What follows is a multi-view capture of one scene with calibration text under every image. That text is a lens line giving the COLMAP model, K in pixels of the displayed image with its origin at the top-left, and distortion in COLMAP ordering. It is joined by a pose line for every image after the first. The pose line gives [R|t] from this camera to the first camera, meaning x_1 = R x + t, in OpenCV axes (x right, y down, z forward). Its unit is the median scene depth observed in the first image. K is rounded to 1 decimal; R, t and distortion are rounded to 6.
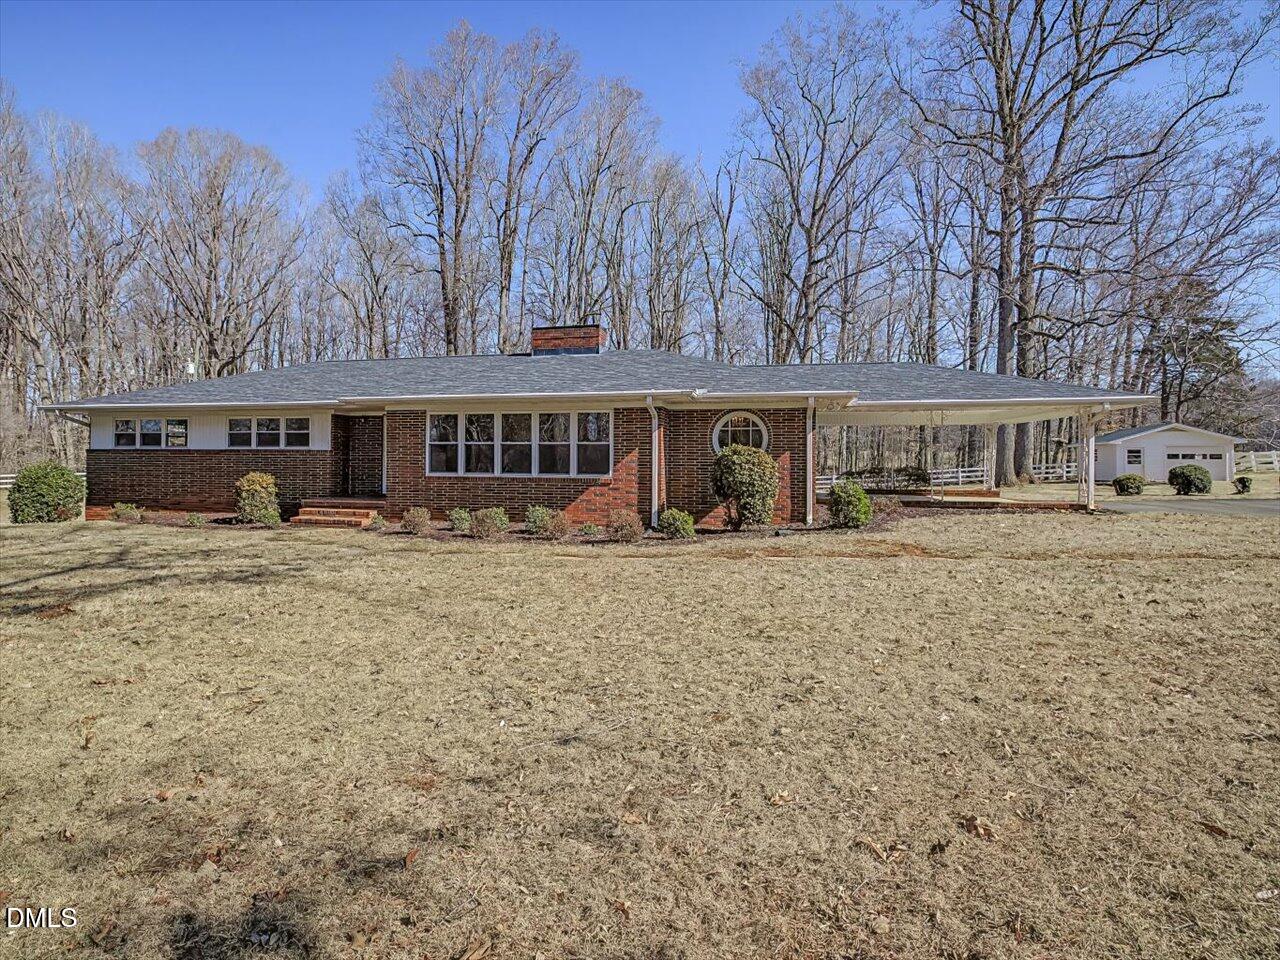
lens RADIAL K [[624.3, 0, 644.4], [0, 624.3, 478.4], [0, 0, 1]] dist [0.010234, -0.000835]
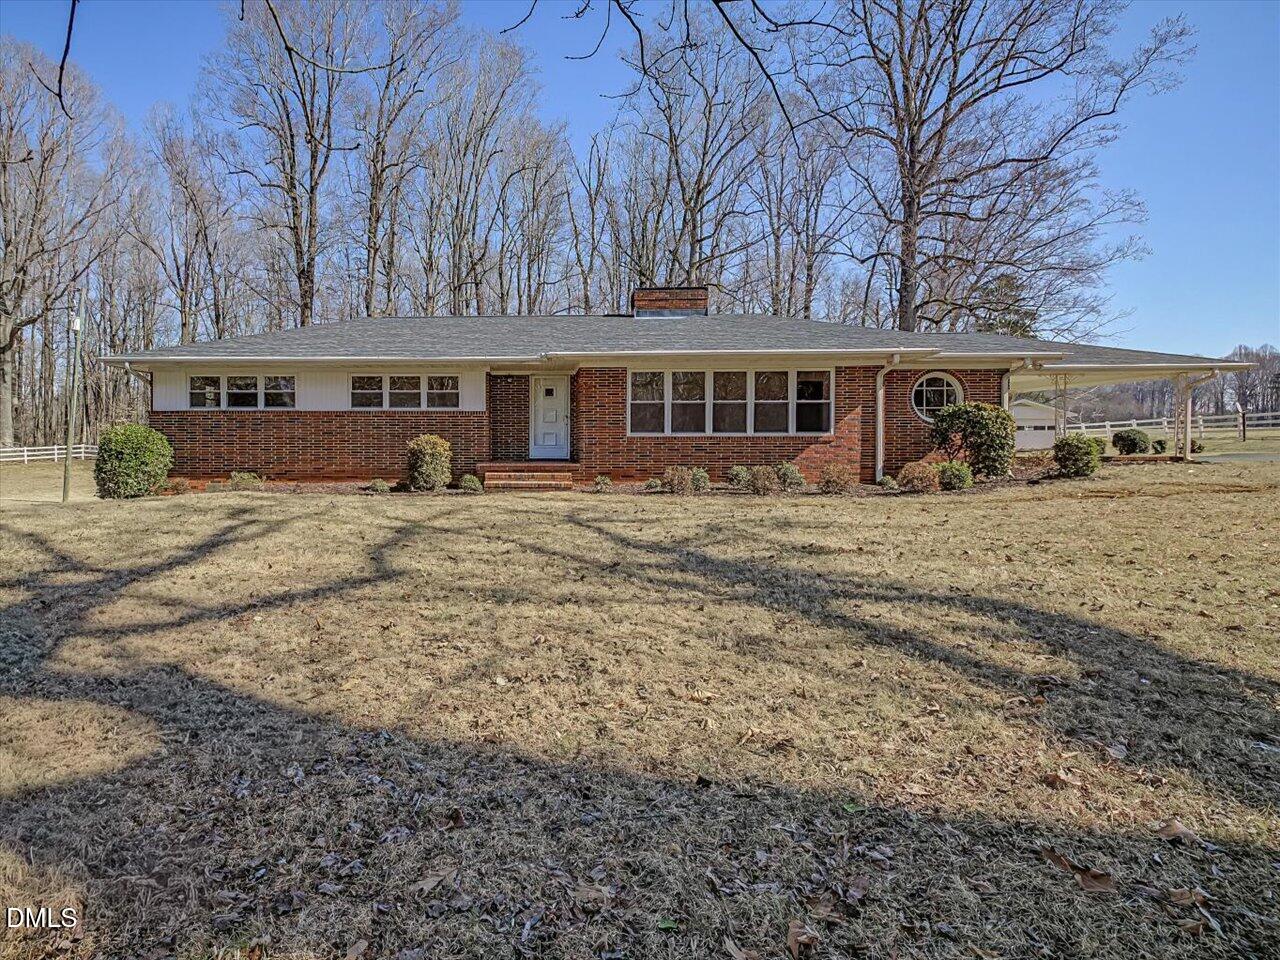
lens RADIAL K [[624.3, 0, 643.6], [0, 624.3, 477.1], [0, 0, 1]] dist [0.010234, -0.000835]
pose [[0.979142, -0.020104, 0.202182, -0.459755], [0.012860, 0.999230, 0.037077, 0.020572], [-0.202771, -0.033703, 0.978646, 0.047591]]
